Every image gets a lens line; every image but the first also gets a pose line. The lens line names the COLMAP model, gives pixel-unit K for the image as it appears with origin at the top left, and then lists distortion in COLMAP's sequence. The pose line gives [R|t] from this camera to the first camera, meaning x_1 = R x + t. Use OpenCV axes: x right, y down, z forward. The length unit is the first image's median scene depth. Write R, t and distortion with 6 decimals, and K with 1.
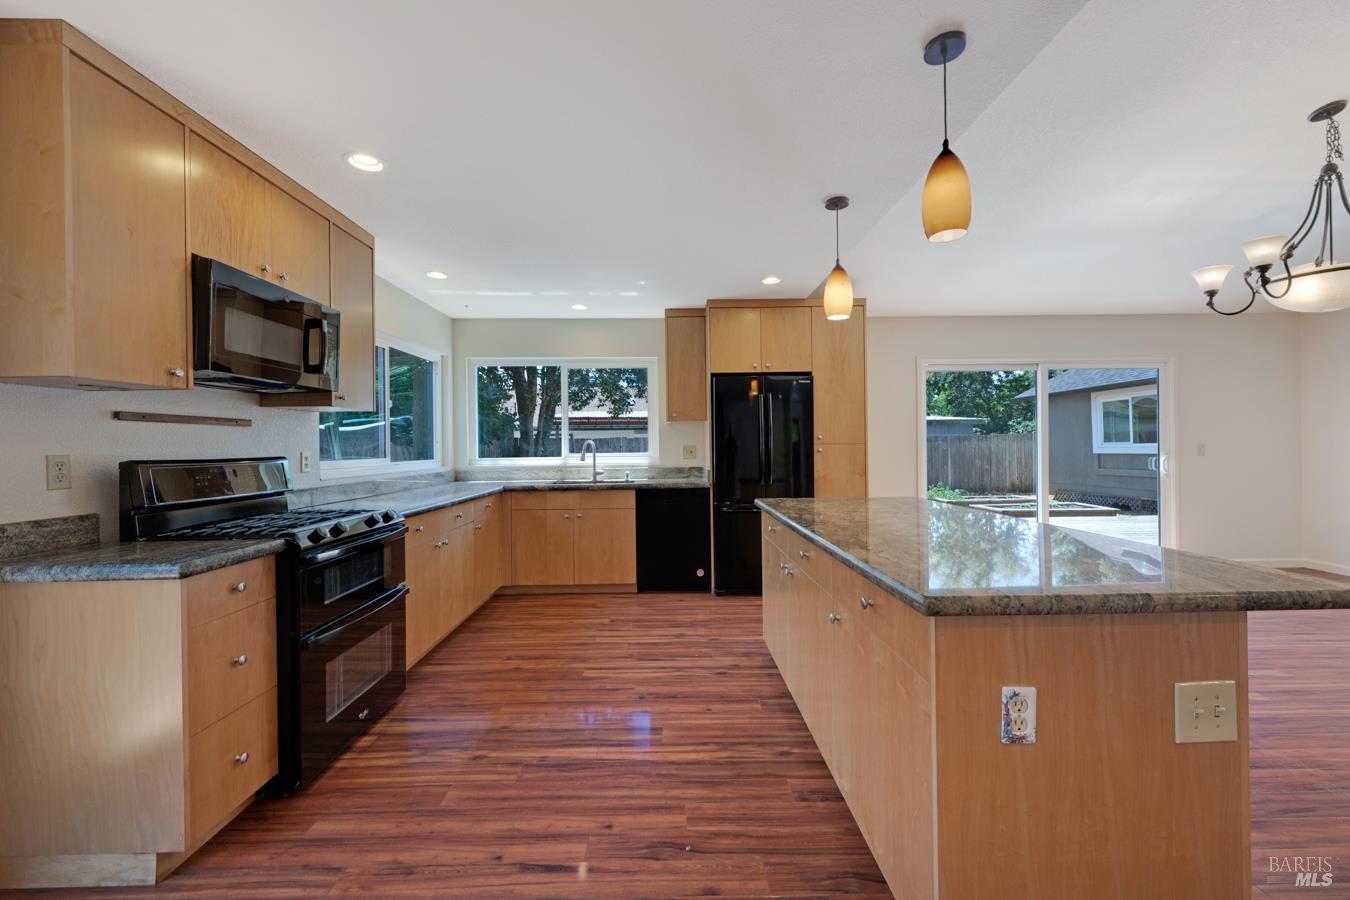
lens RADIAL K [[537.7, 0, 673.6], [0, 537.7, 446.0], [0, 0, 1]] dist [0.000005, 0.000132]
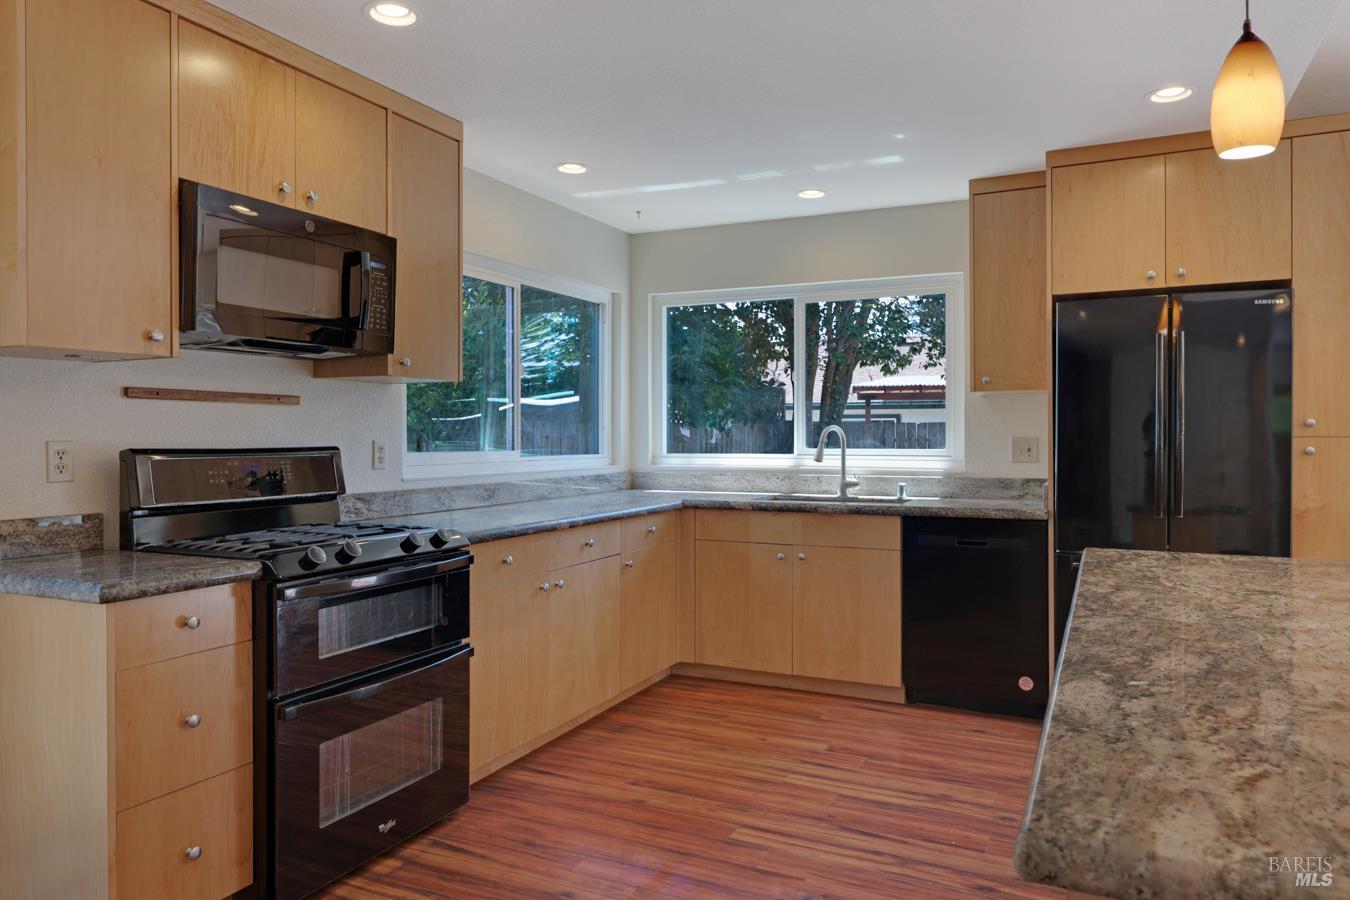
lens RADIAL K [[901.4, 0, 668.5], [0, 901.4, 438.8], [0, 0, 1]] dist [-0.001207, 0.000320]
pose [[0.893295, 0.012207, -0.449306, 0.178559], [-0.010125, 0.999924, 0.007038, -0.002980], [0.449357, -0.001738, 0.893350, 0.099297]]
